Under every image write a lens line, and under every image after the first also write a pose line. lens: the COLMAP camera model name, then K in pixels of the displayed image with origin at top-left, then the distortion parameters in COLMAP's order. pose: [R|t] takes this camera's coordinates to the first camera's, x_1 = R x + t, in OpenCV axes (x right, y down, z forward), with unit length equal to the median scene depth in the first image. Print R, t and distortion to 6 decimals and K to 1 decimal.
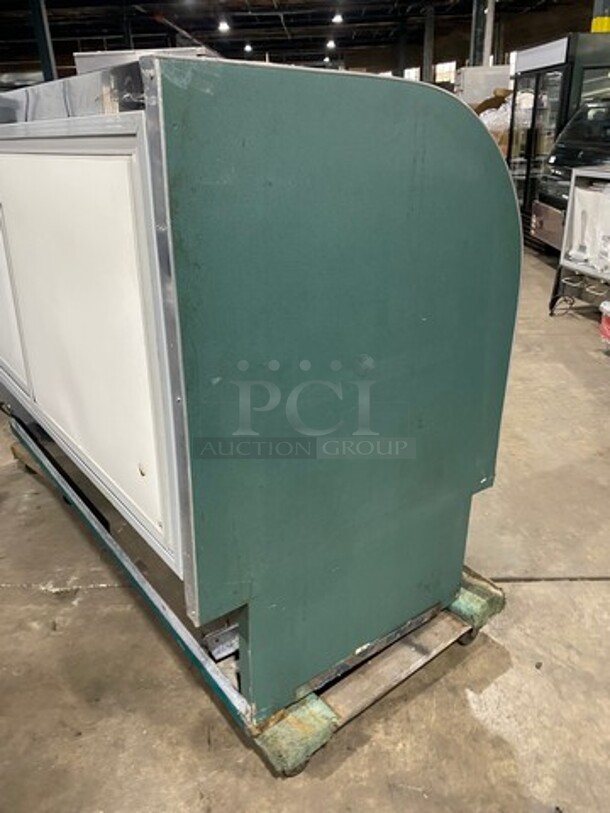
lens RADIAL K [[627.0, 0, 305.0], [0, 627.0, 406.5], [0, 0, 1]] dist [0.050405, -0.034008]
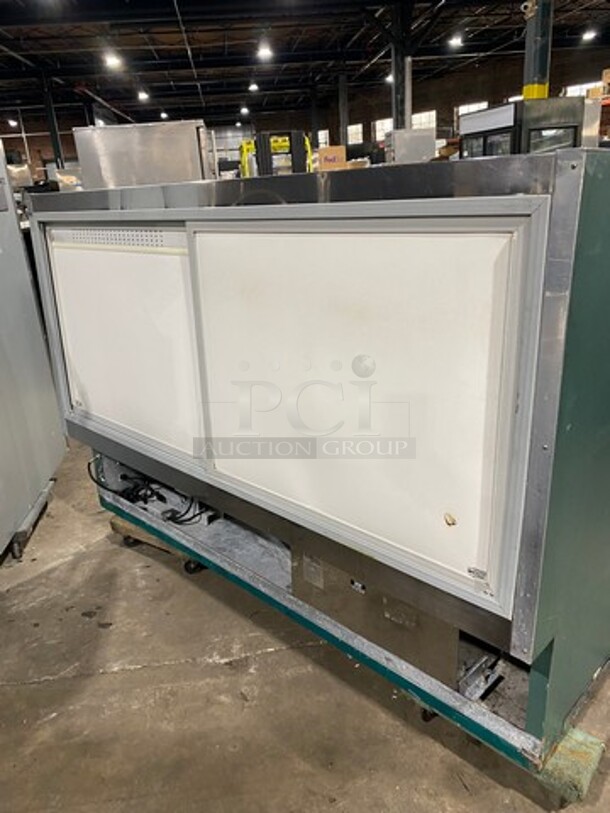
lens RADIAL K [[627.0, 0, 305.0], [0, 627.0, 406.5], [0, 0, 1]] dist [0.050405, -0.034008]
pose [[0.988206, -0.081262, 0.129791, -0.119161], [0.091181, 0.993200, -0.072394, -0.006318], [-0.123025, 0.083374, 0.988895, -0.005878]]
